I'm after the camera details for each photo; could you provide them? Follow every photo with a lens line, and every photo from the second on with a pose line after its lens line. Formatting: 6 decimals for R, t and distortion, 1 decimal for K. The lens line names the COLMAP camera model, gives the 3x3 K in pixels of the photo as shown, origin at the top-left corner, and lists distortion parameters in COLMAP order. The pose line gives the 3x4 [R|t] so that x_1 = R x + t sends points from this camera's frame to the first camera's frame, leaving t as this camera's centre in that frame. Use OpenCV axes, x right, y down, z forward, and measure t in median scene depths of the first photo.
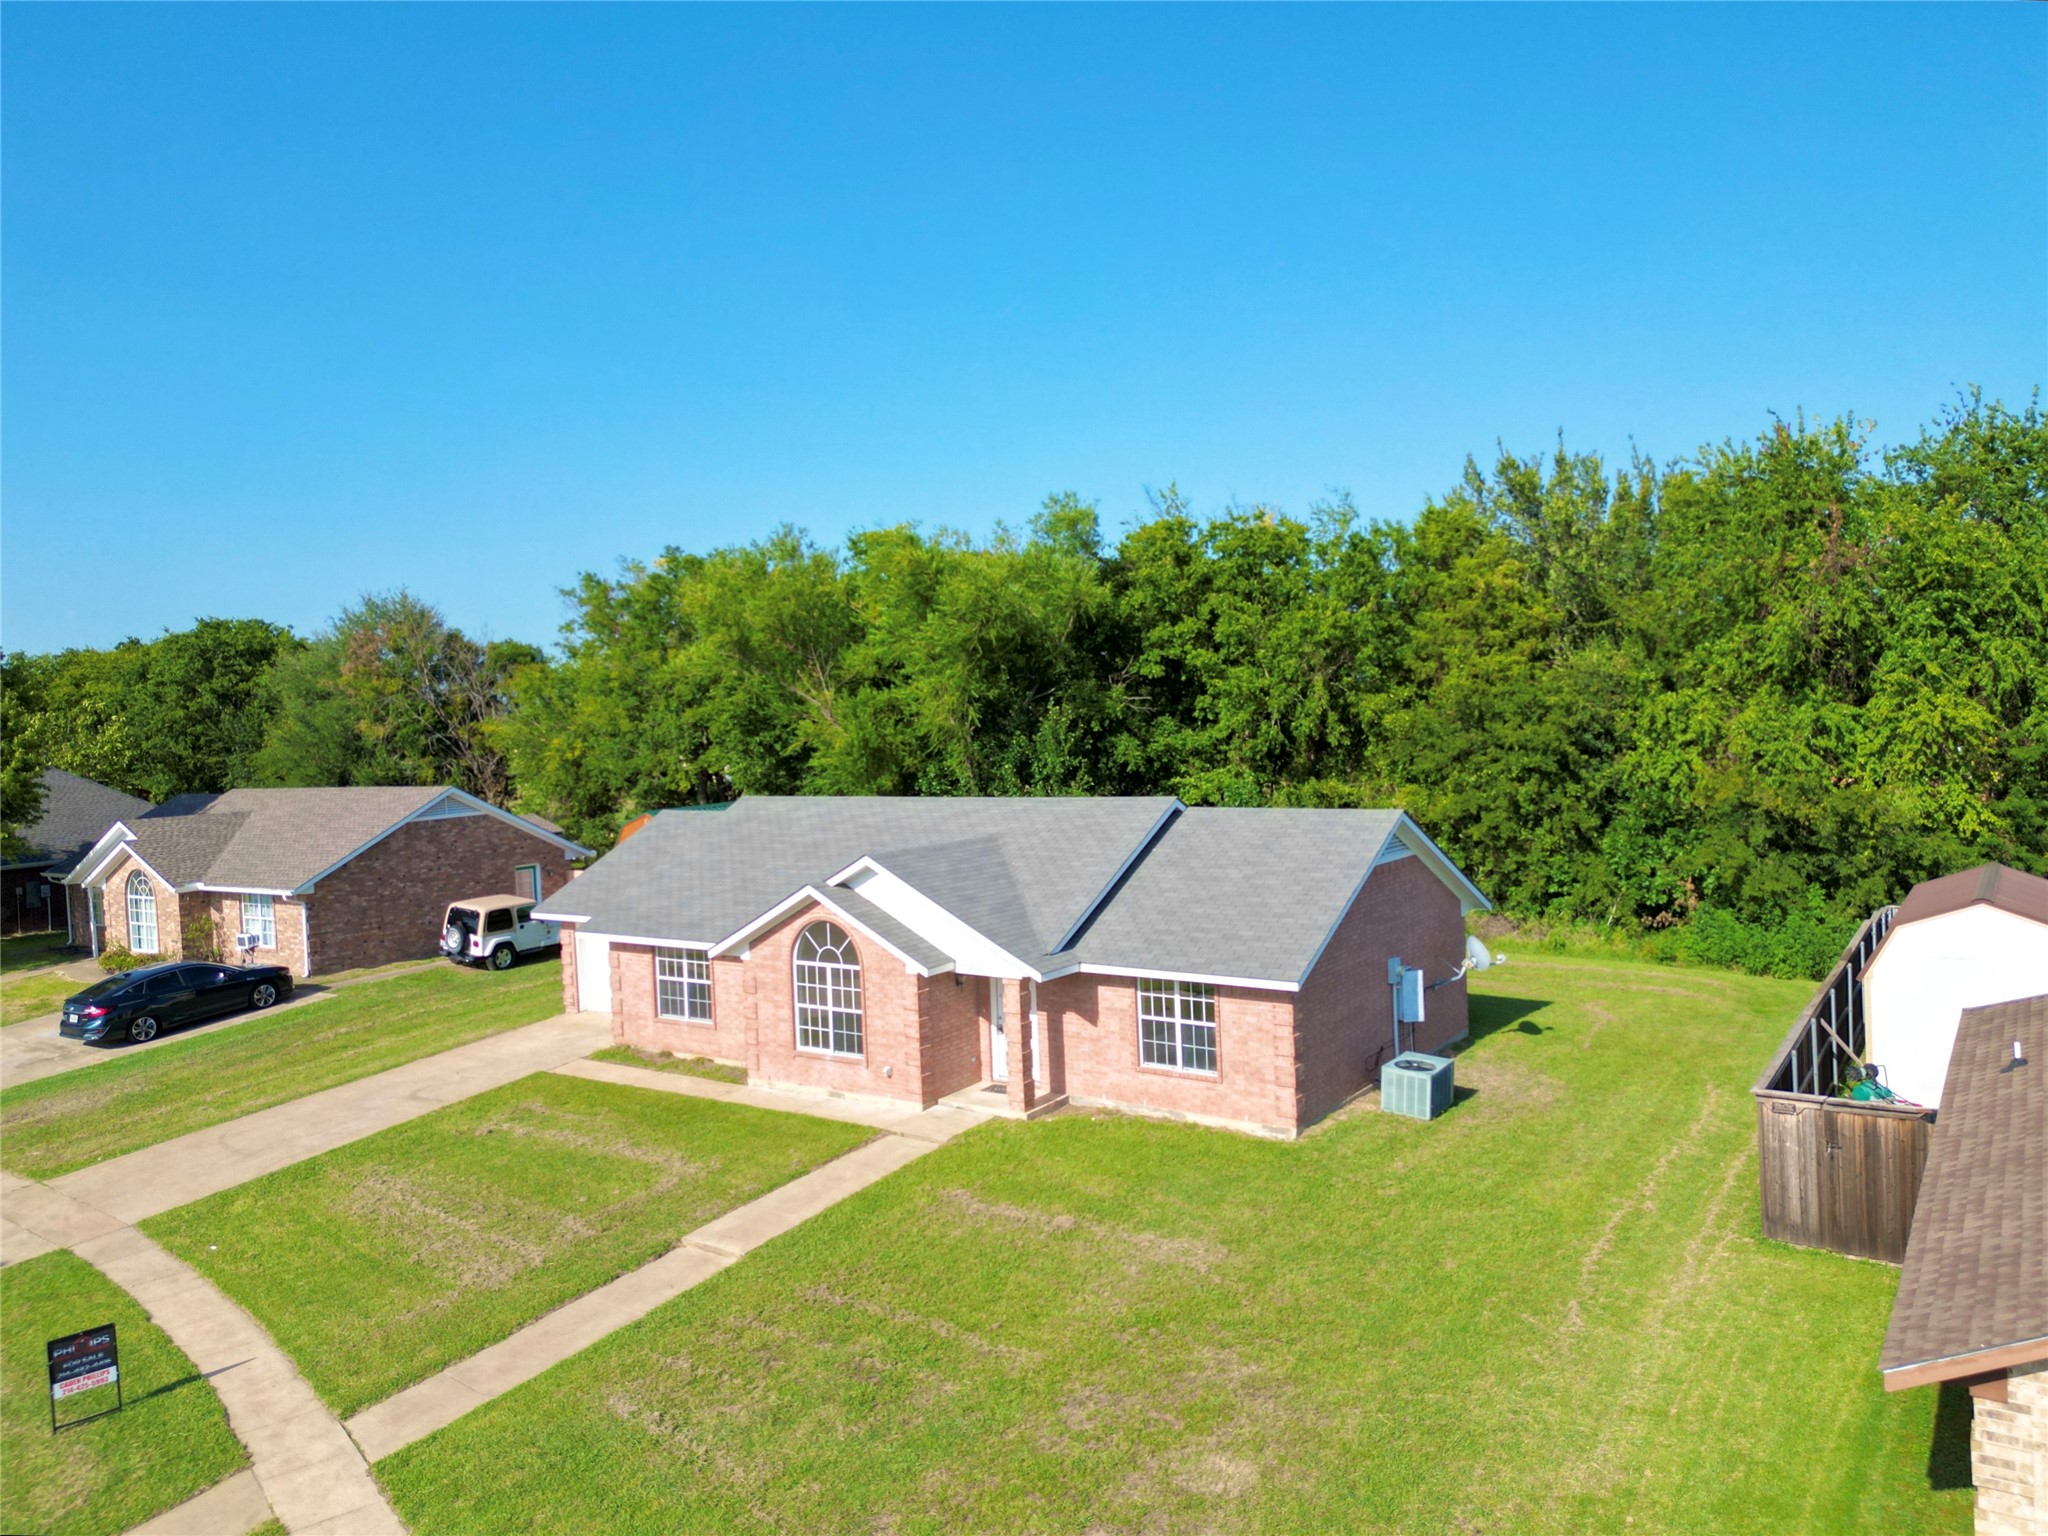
lens RADIAL K [[1471.1, 0, 1019.0], [0, 1471.1, 759.2], [0, 0, 1]] dist [0.093603, -0.094712]
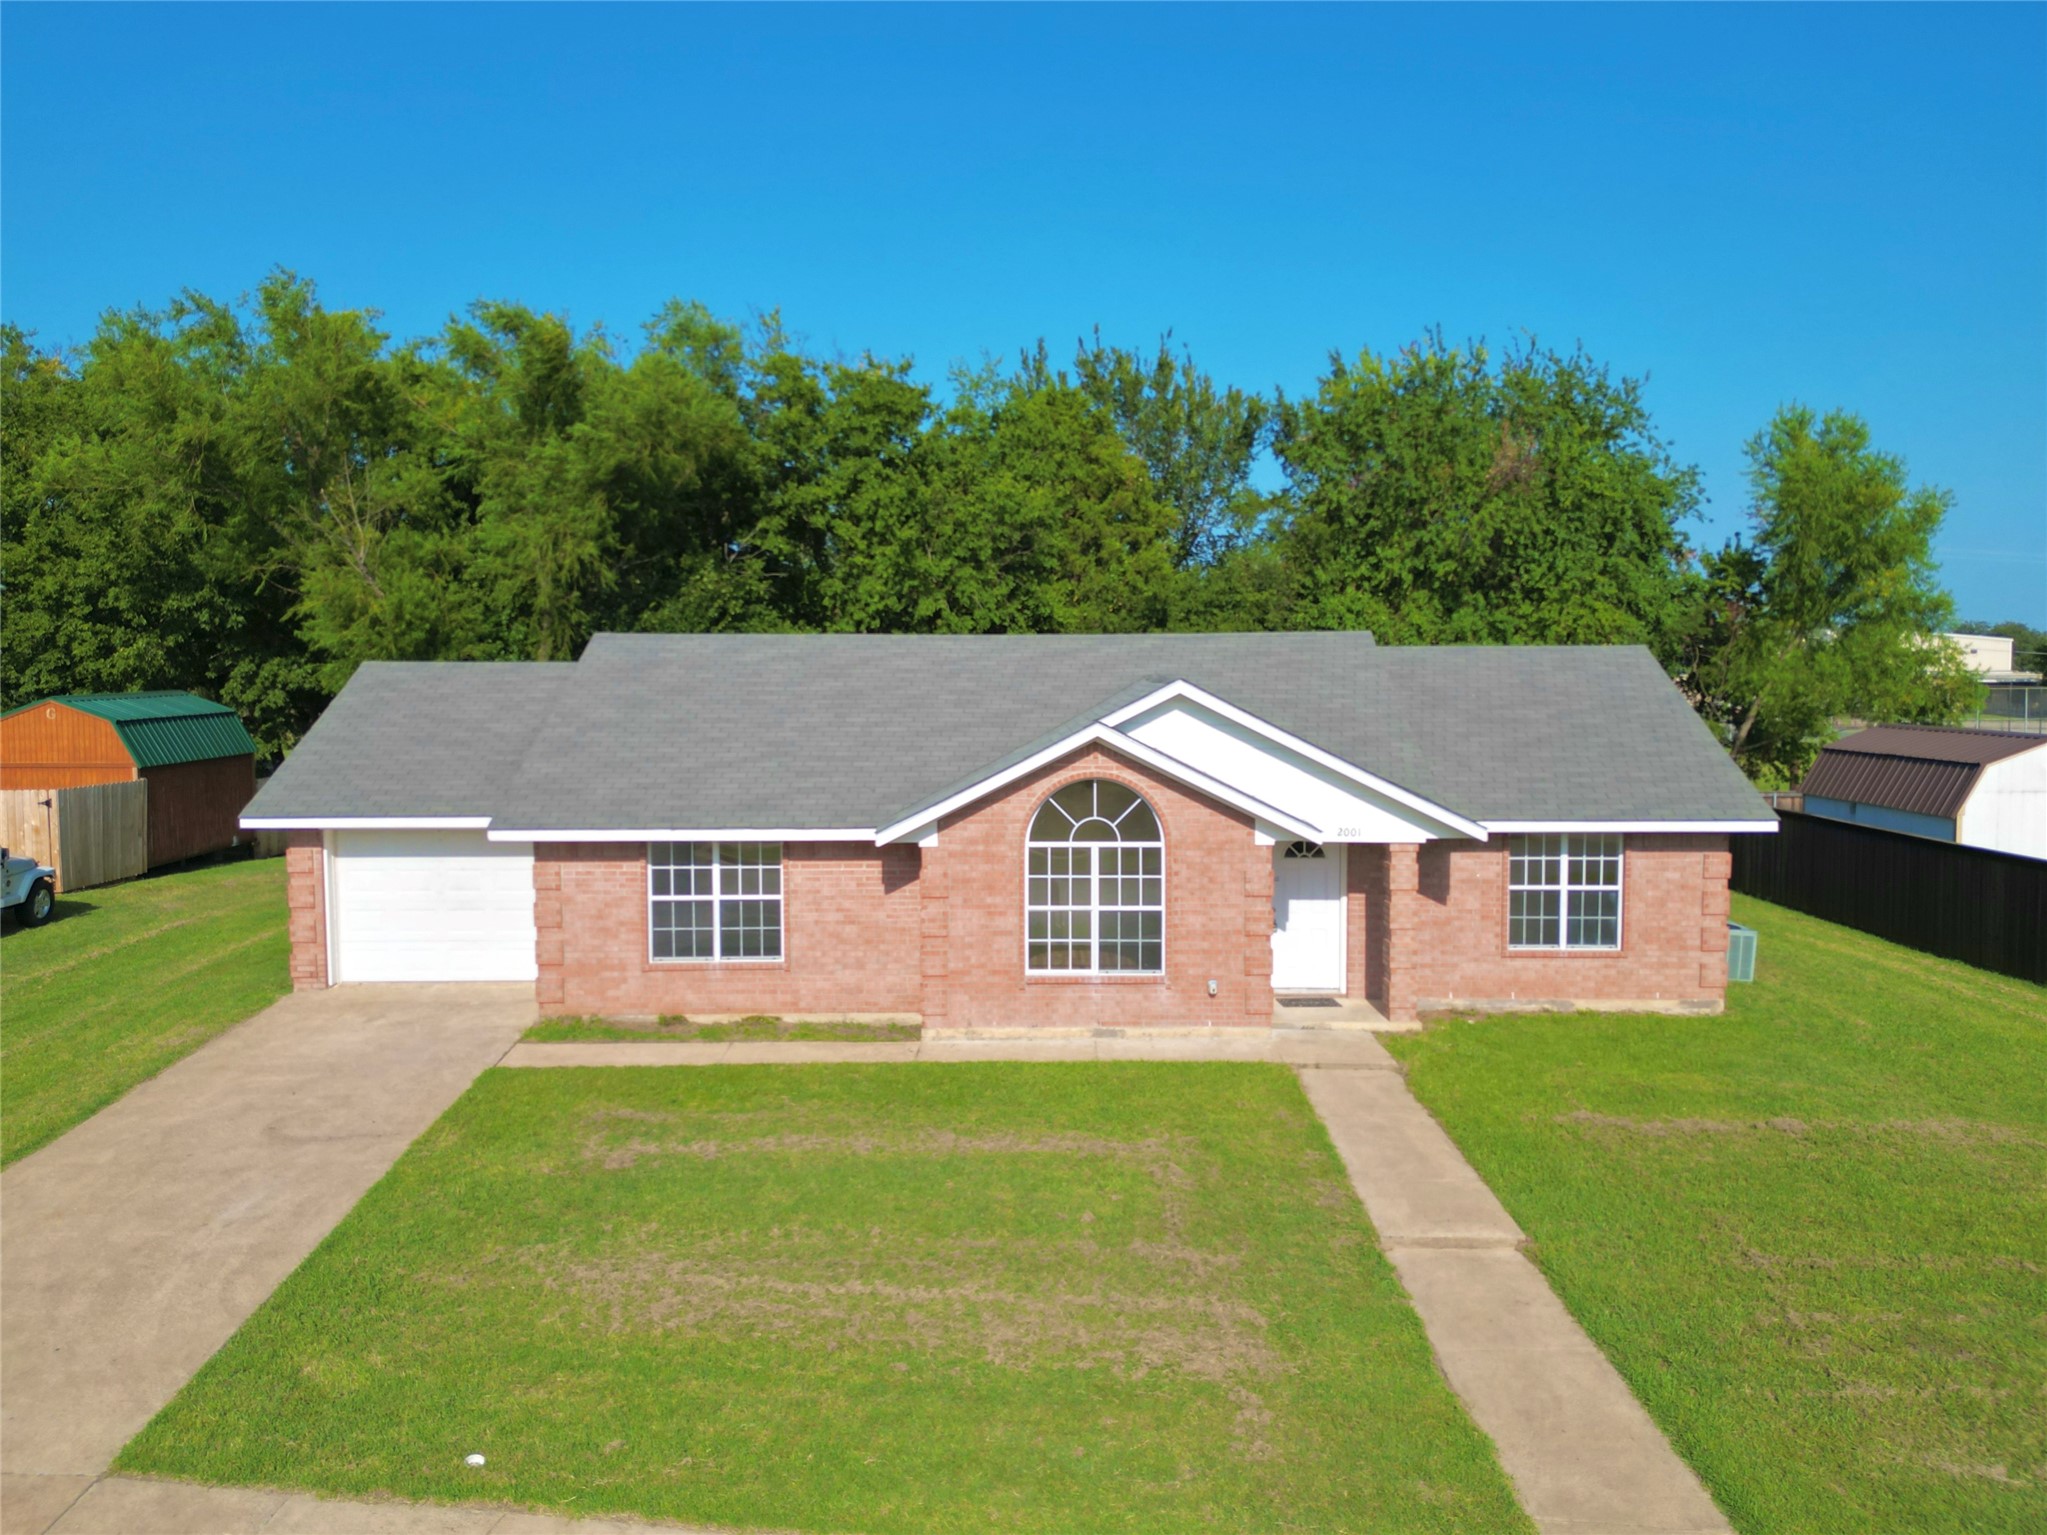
lens RADIAL K [[1549.9, 0, 1045.1], [0, 1549.9, 734.9], [0, 0, 1]] dist [0.100214, -0.120886]
pose [[0.807001, 0.012003, 0.590428, -0.579661], [-0.011898, 0.999921, -0.004067, 0.093874], [-0.590430, -0.003743, 0.807080, 0.445371]]
